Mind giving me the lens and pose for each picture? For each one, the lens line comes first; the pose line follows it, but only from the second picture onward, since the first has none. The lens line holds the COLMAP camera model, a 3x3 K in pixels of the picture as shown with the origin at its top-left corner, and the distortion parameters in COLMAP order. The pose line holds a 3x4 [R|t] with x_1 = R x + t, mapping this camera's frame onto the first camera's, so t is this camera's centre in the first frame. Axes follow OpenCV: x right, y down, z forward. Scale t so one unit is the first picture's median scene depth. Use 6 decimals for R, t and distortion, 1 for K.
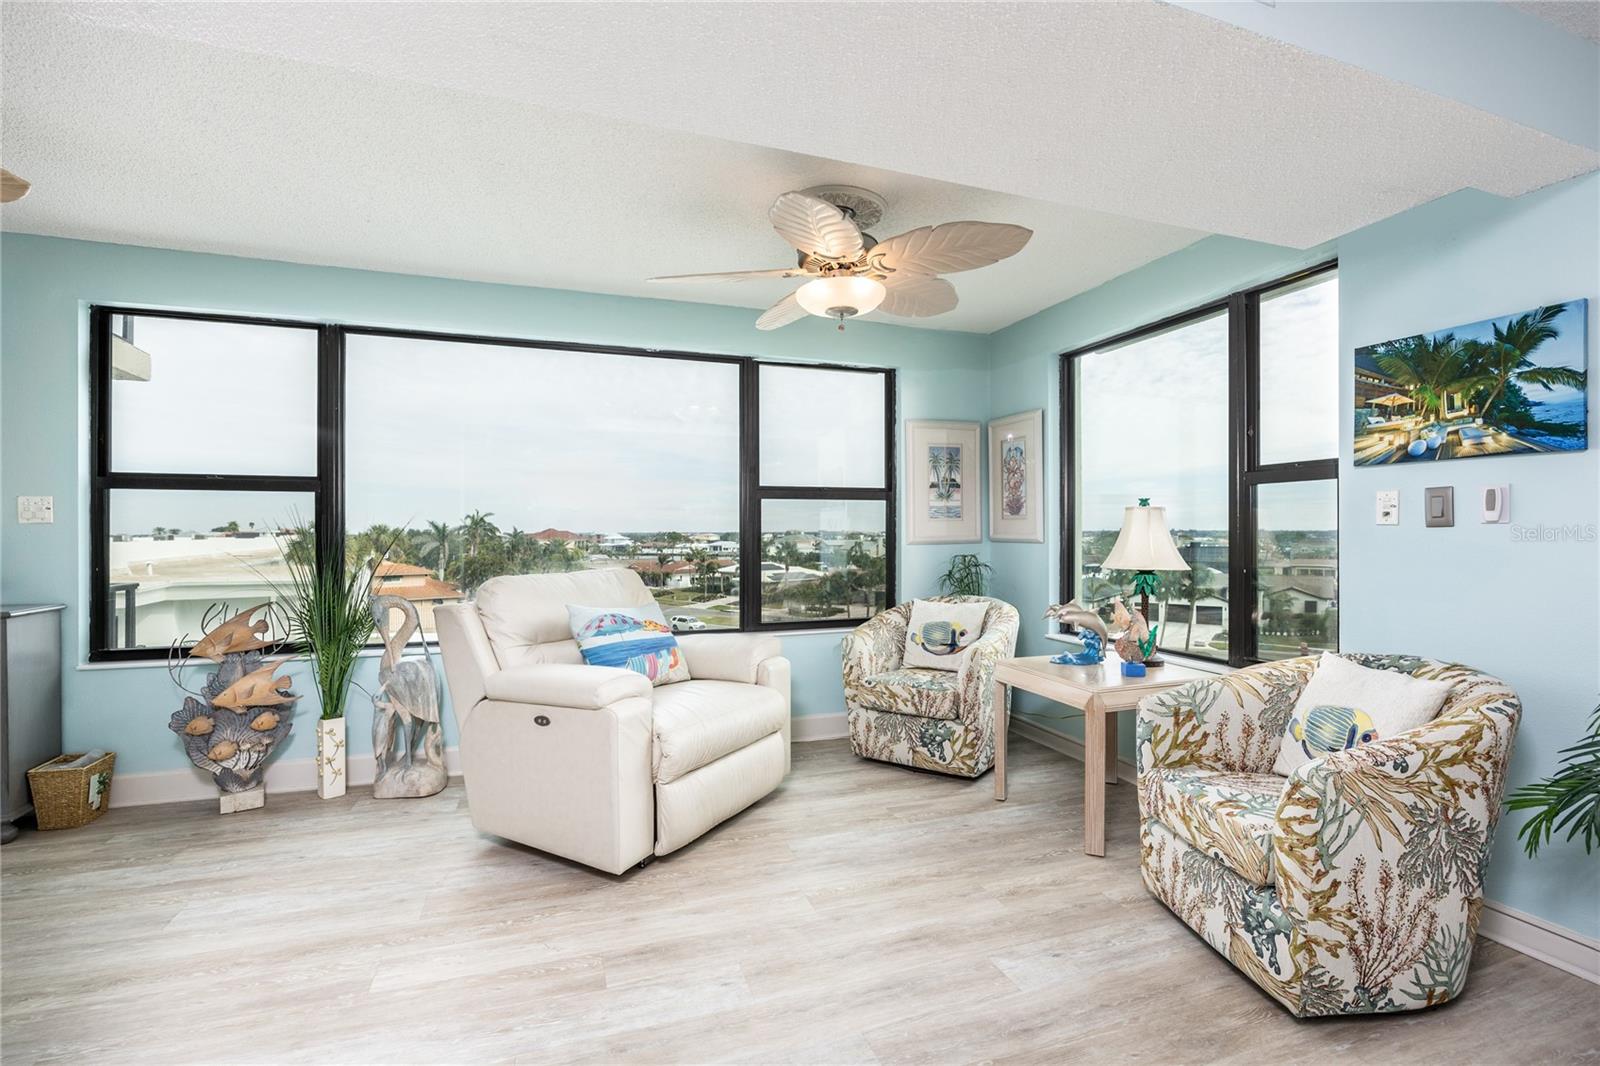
lens RADIAL K [[746.3, 0, 800.0], [0, 746.3, 533.0], [0, 0, 1]] dist [-0.014222, 0.000300]
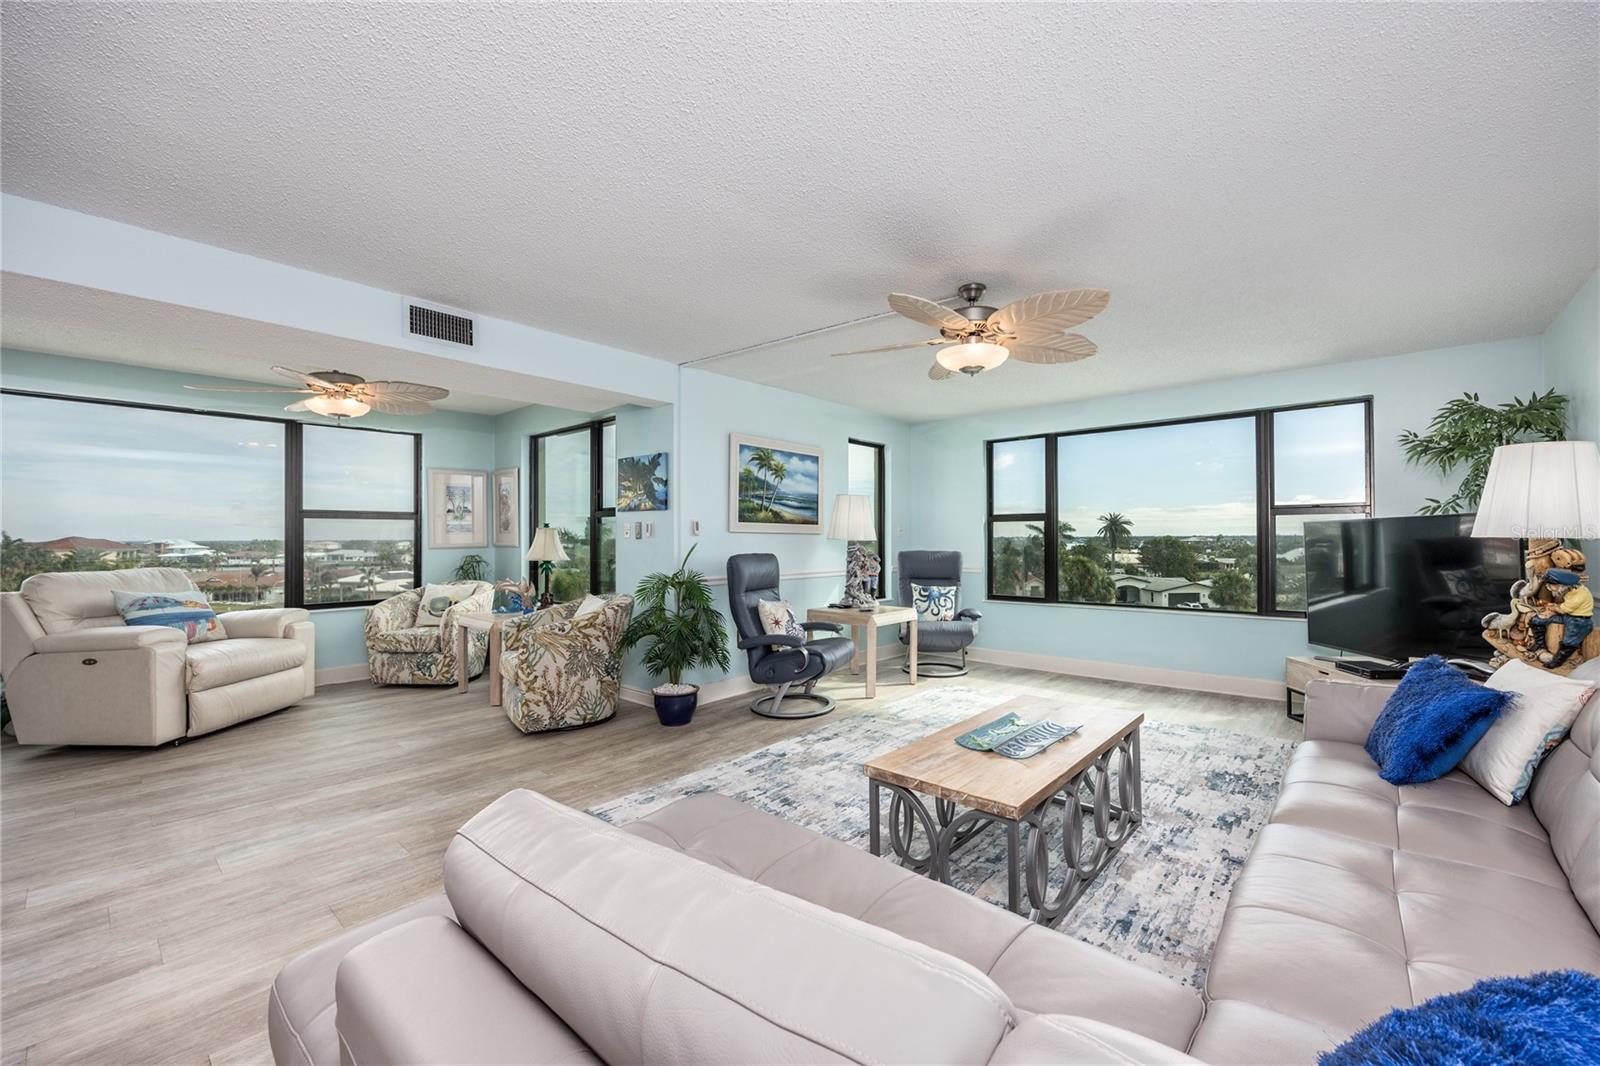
lens RADIAL K [[640.0, 0, 826.7], [0, 640.0, 534.0], [0, 0, 1]] dist [-0.000274, -0.000084]
pose [[0.855800, 0.002862, 0.517299, 0.235770], [0.002138, 0.999957, -0.009069, -0.002965], [-0.517302, 0.008867, 0.855757, -0.793025]]
